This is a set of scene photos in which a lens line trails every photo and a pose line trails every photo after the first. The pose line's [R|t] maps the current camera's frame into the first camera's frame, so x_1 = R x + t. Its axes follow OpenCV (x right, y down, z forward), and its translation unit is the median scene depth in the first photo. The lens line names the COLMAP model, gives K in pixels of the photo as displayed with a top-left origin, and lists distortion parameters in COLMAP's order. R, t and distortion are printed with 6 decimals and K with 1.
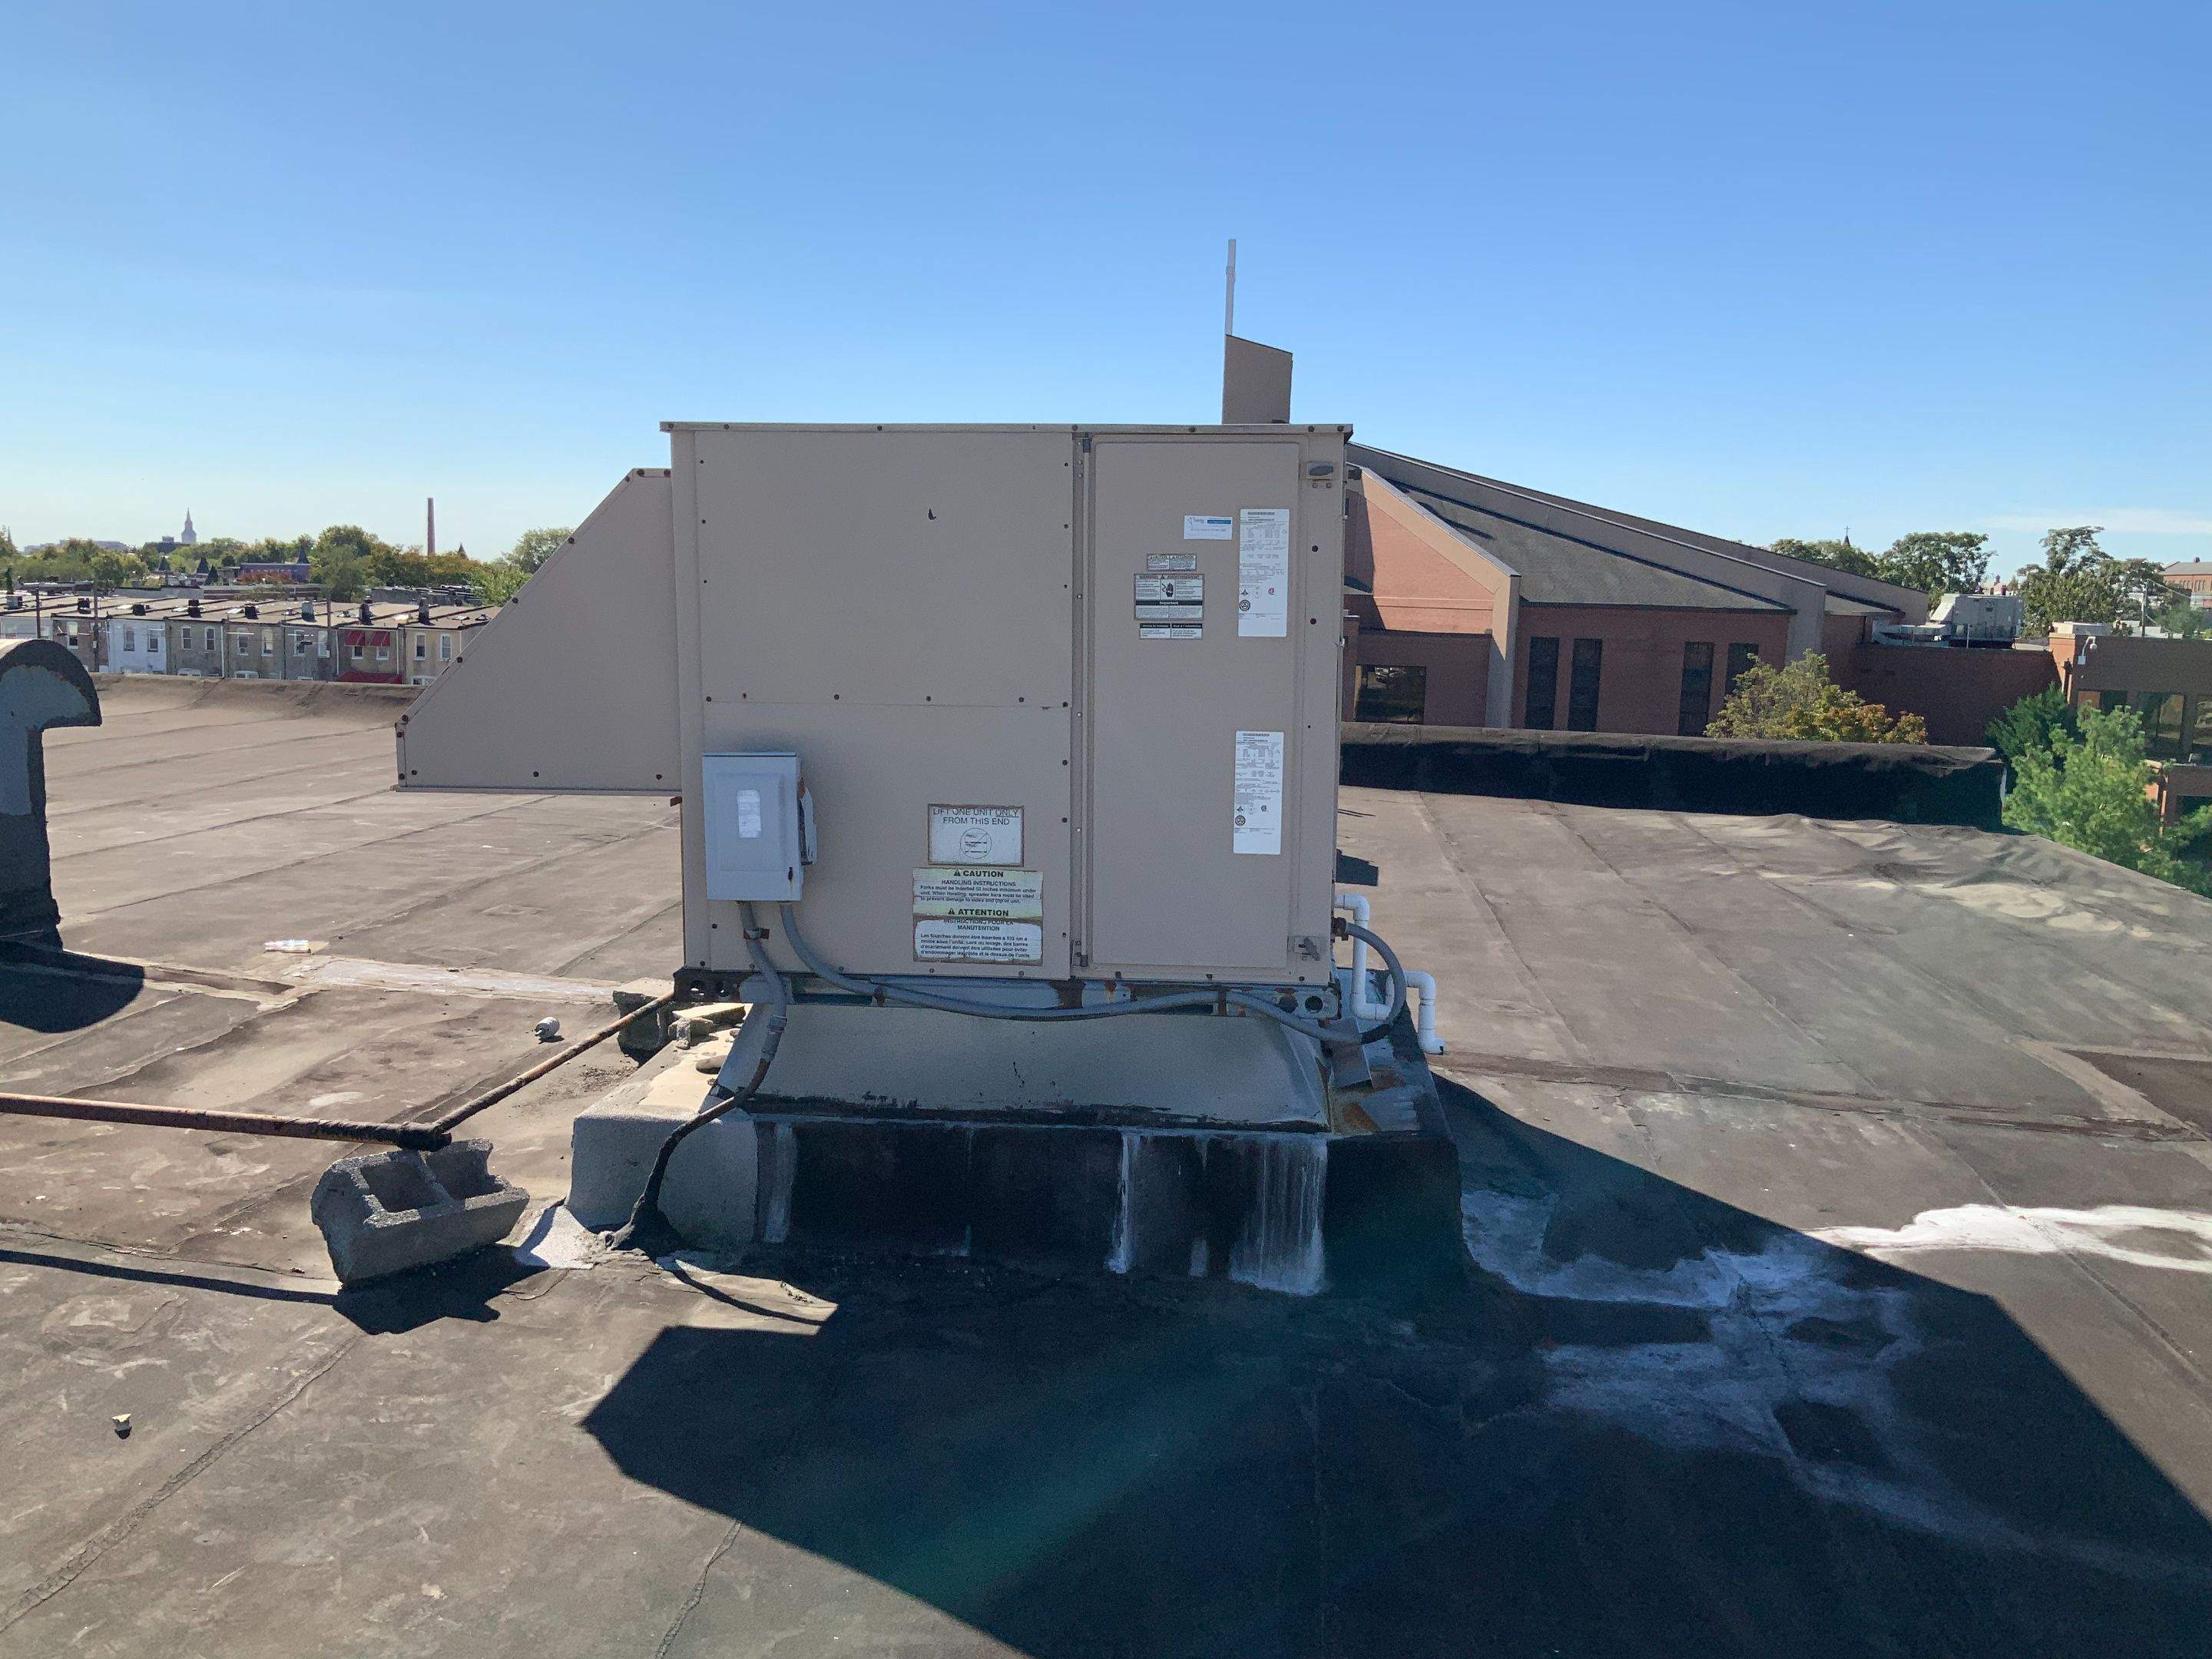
lens RADIAL K [[1827.7, 0, 1104.5], [0, 1827.7, 816.9], [0, 0, 1]] dist [0.077582, -0.154825]
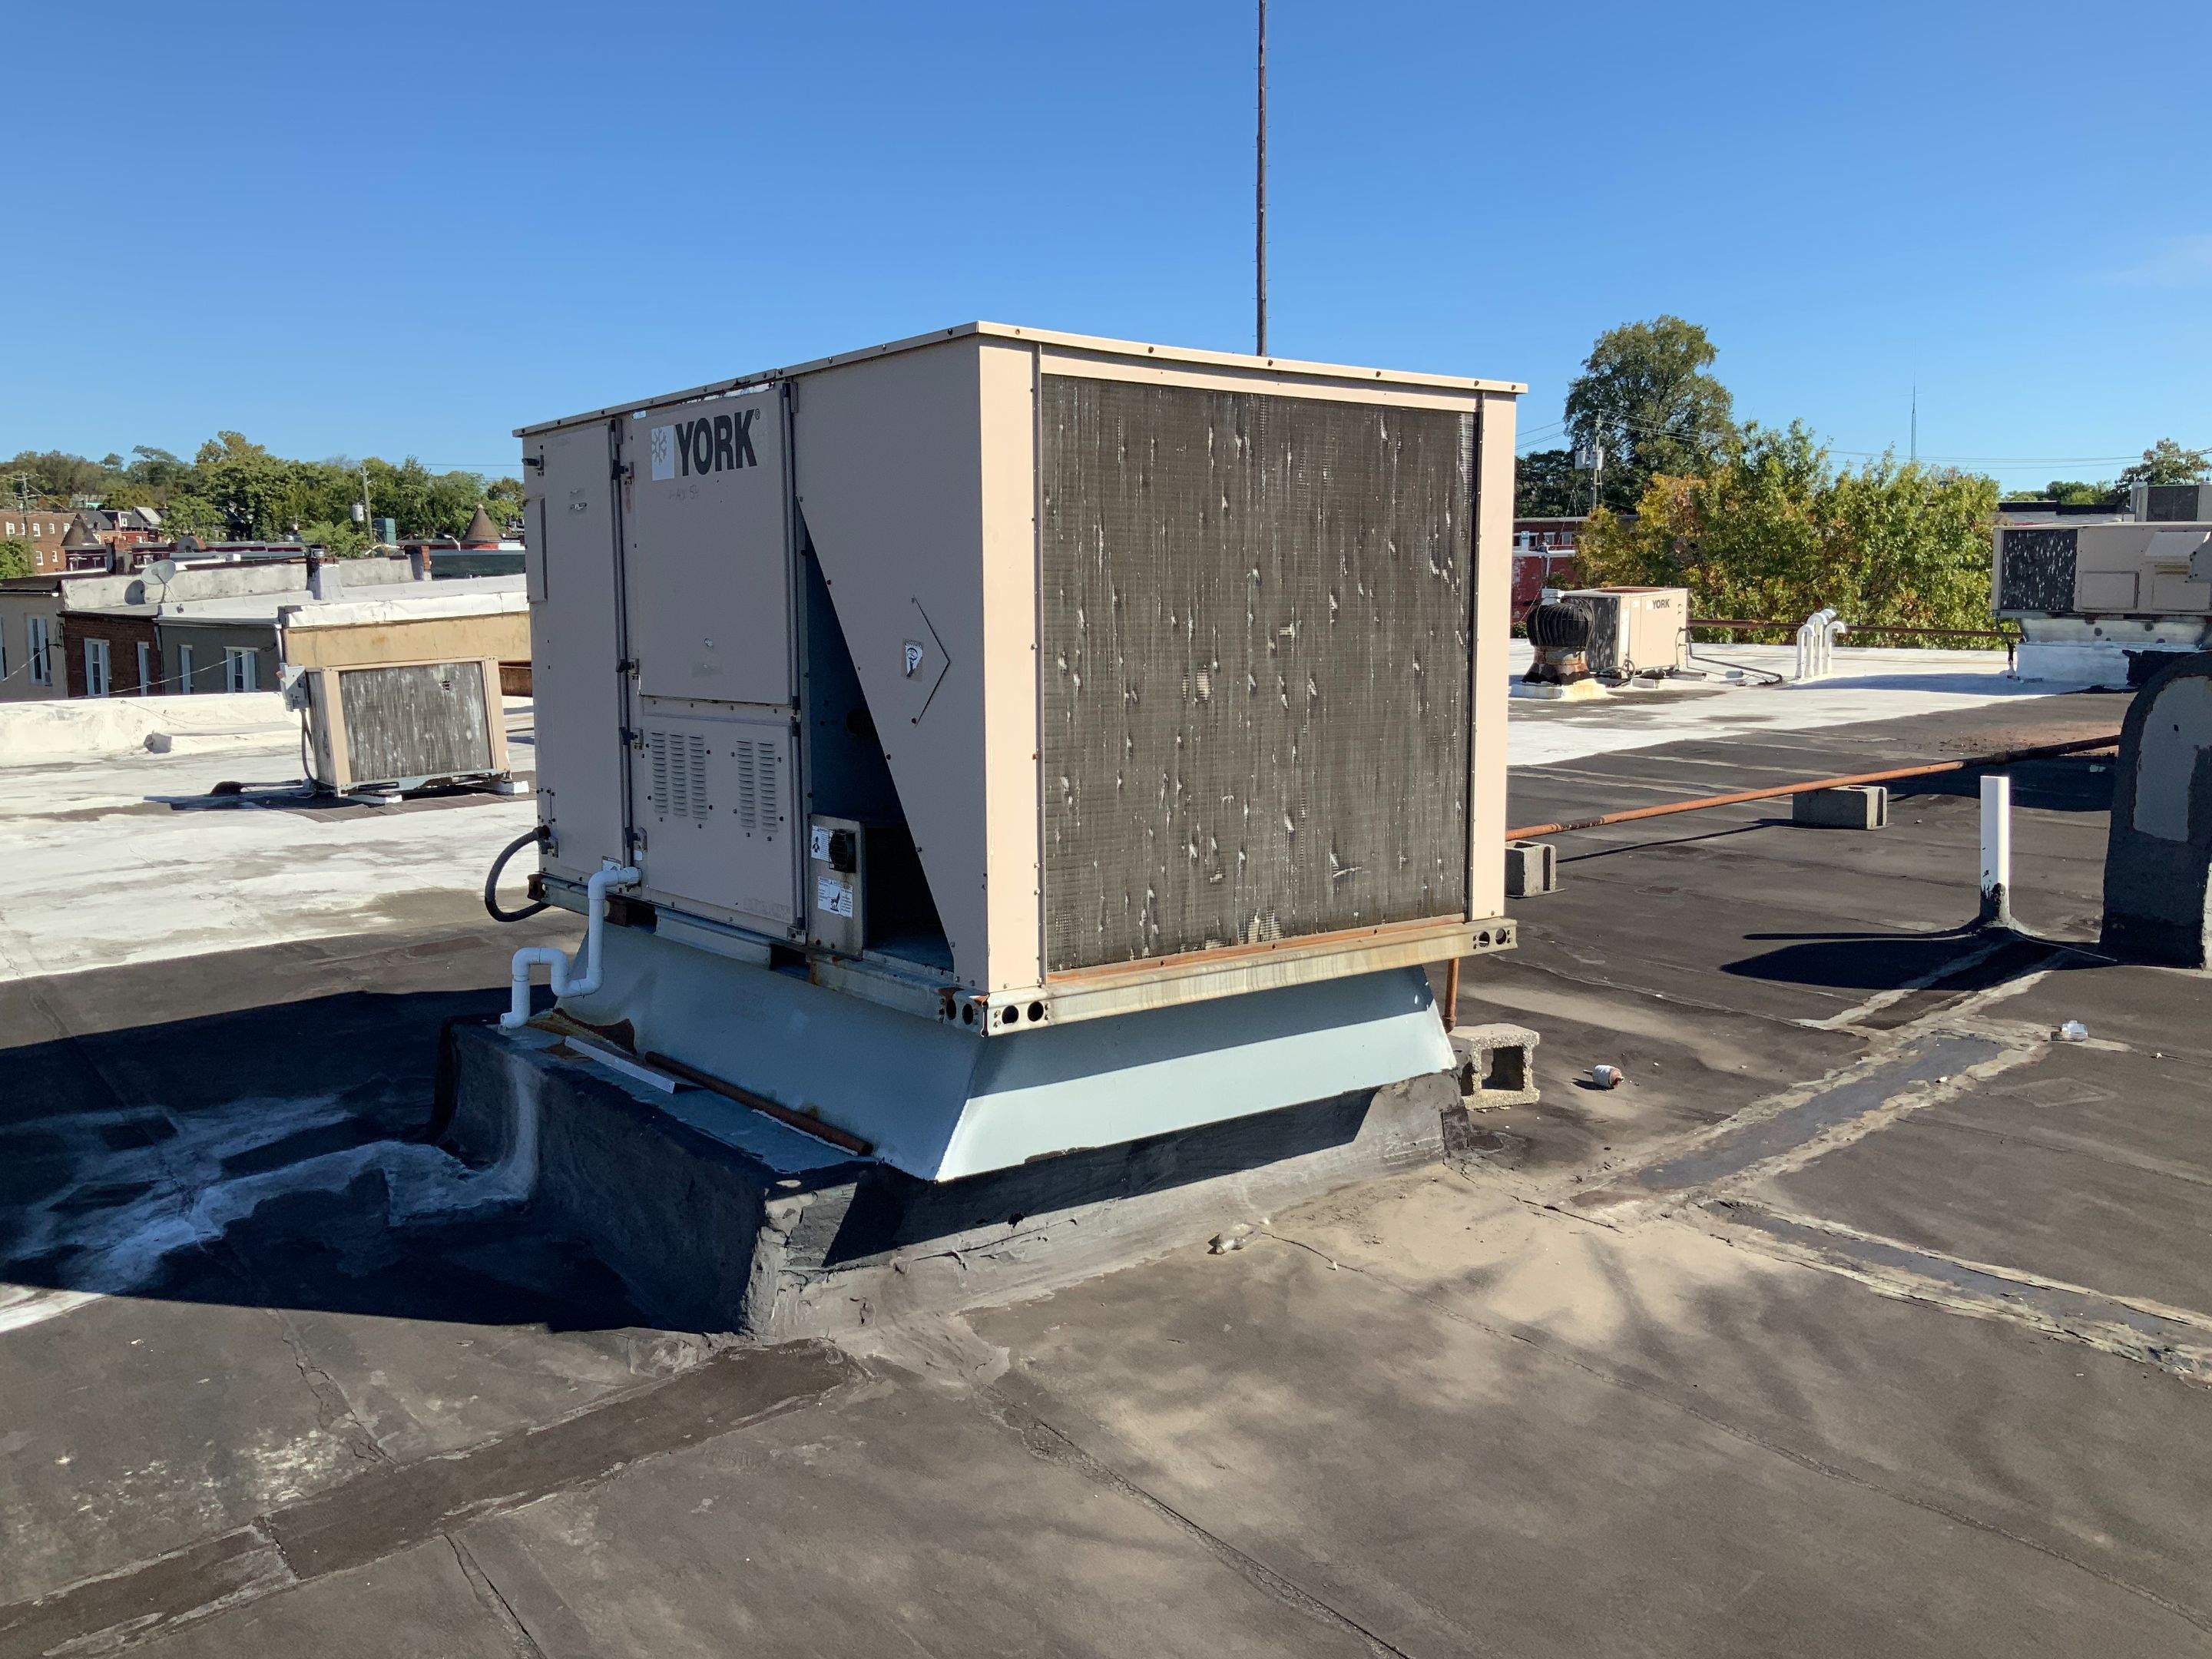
lens RADIAL K [[1827.7, 0, 1106.3], [0, 1827.7, 819.7], [0, 0, 1]] dist [0.077582, -0.154825]
pose [[-0.734725, 0.065395, -0.675205, 0.682864], [-0.099736, 0.974113, 0.202873, -0.237594], [0.670993, 0.216398, -0.709183, 2.131616]]
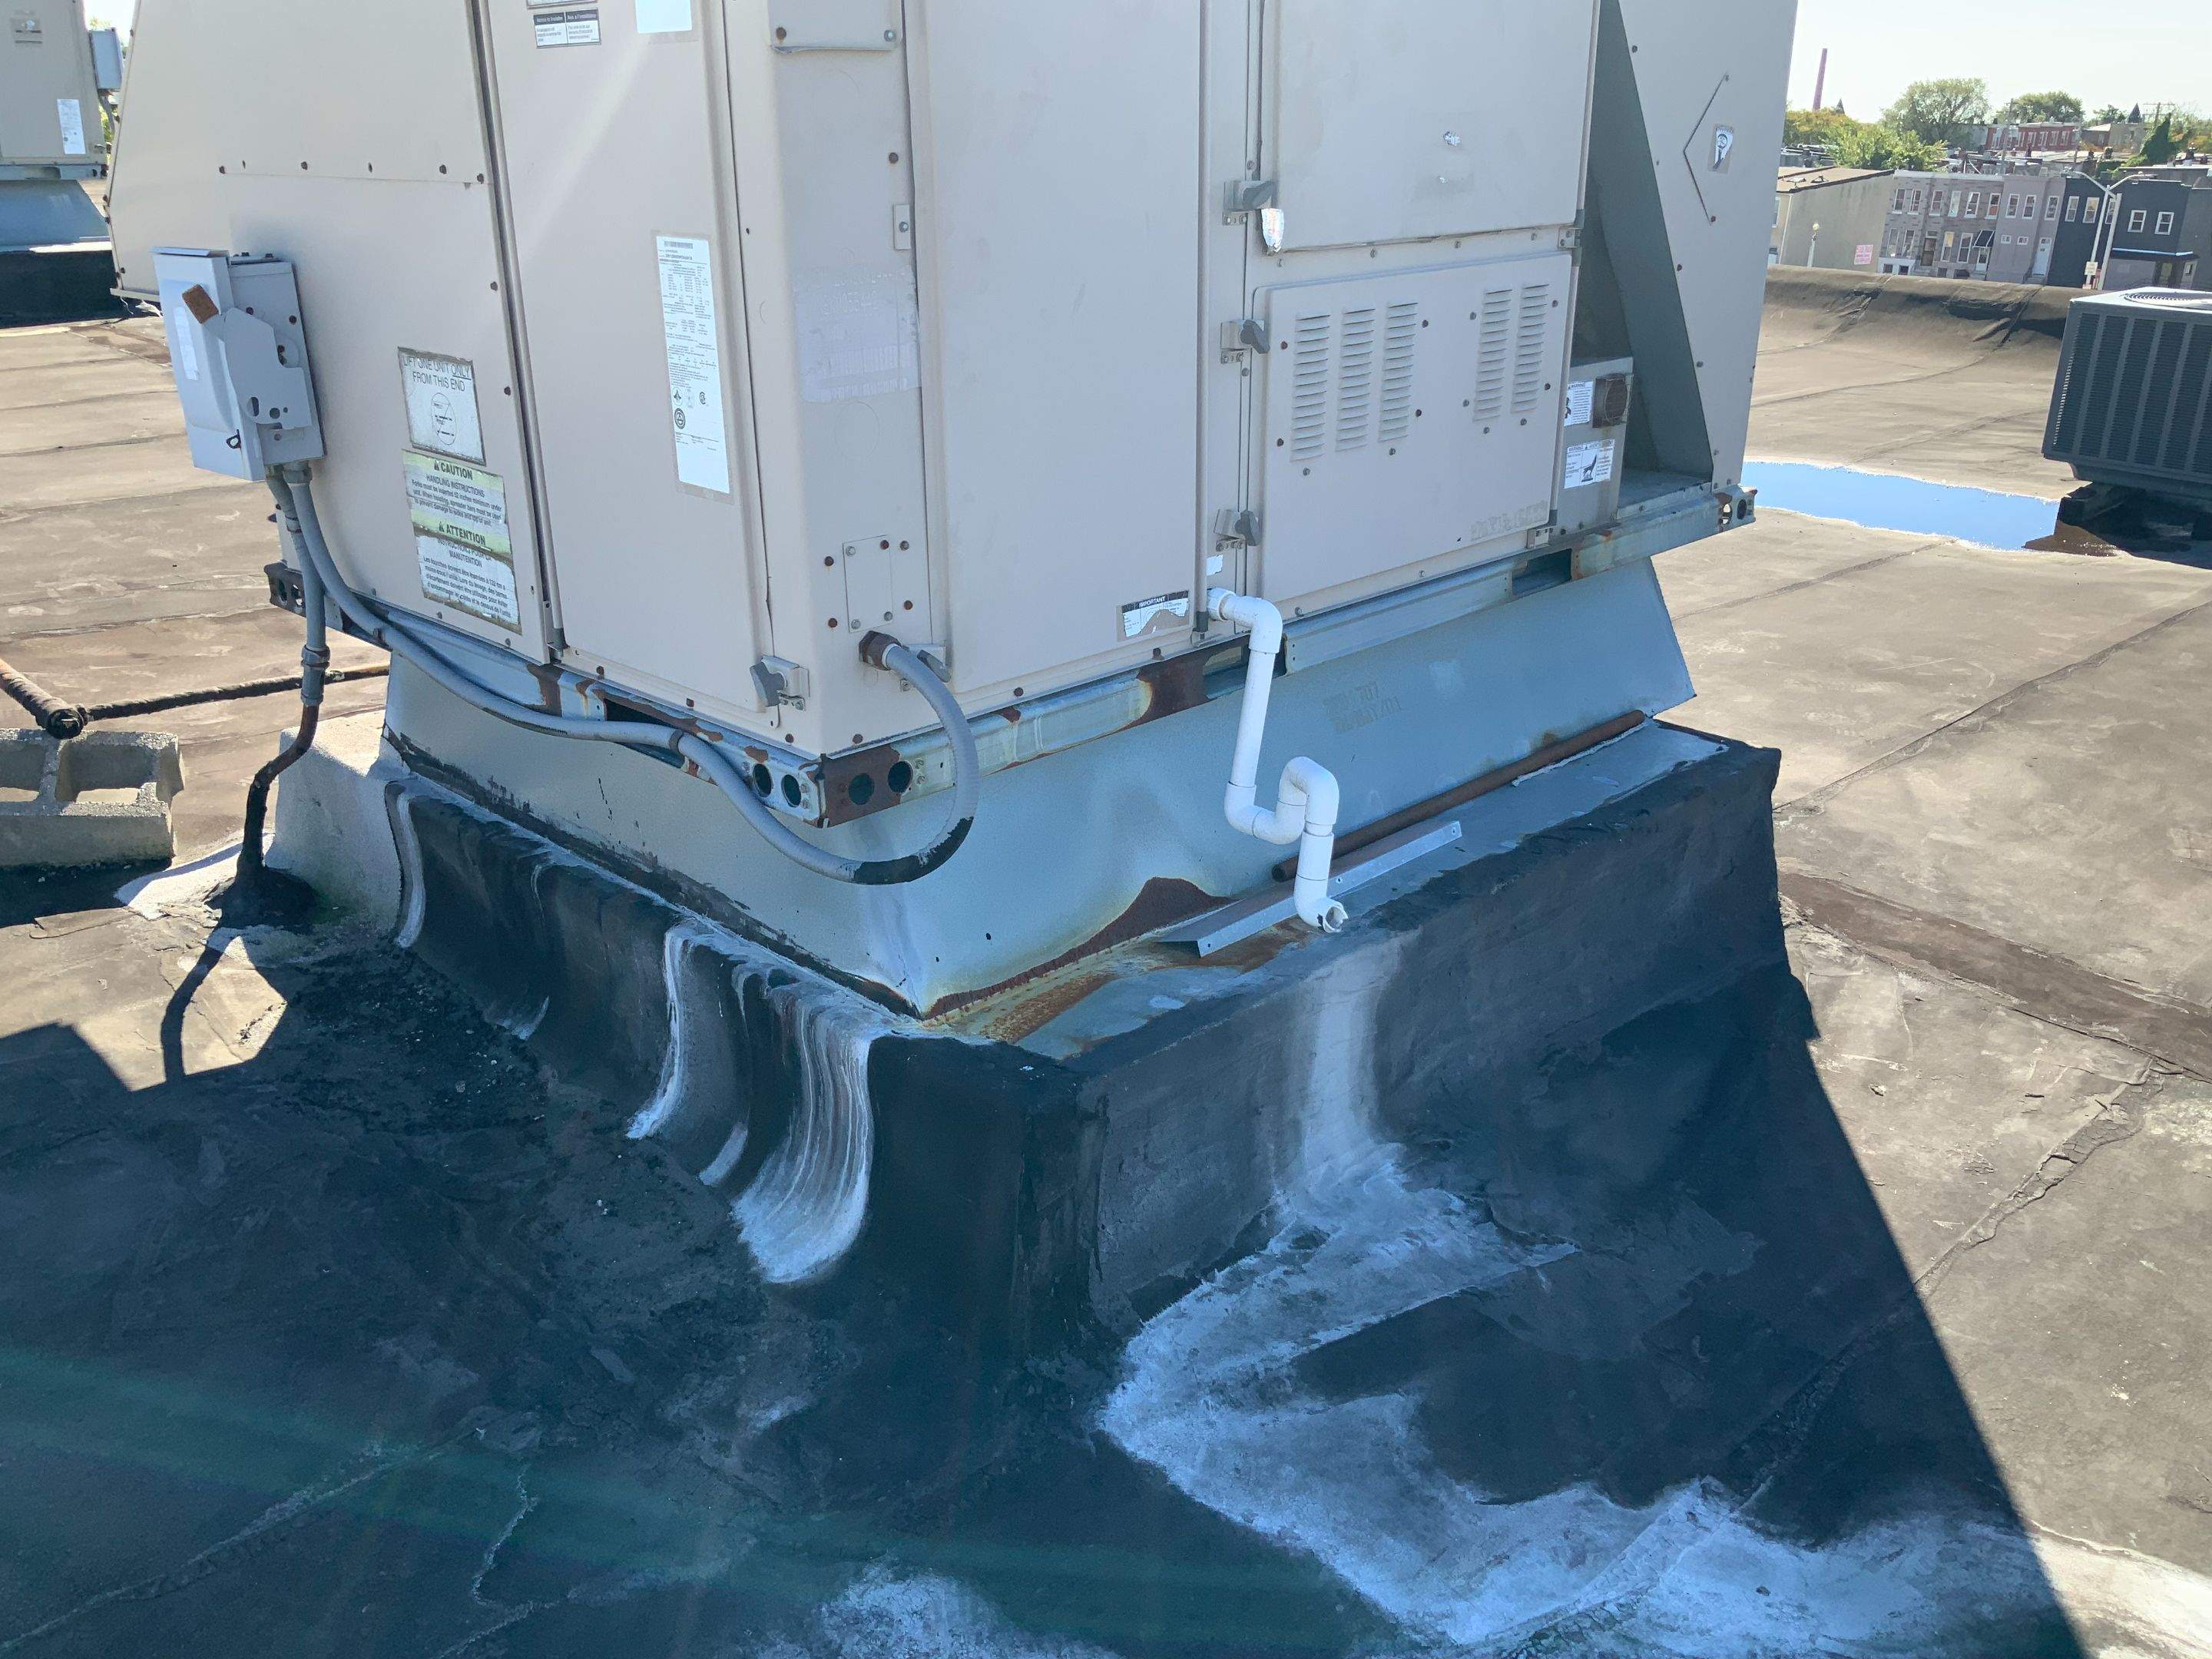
lens RADIAL K [[1827.7, 0, 1099.8], [0, 1827.7, 834.3], [0, 0, 1]] dist [0.077582, -0.154825]
pose [[0.767859, 0.222966, -0.600565, 0.495822], [-0.079014, 0.963281, 0.256604, -0.027323], [0.635727, -0.149583, 0.757282, 0.644751]]
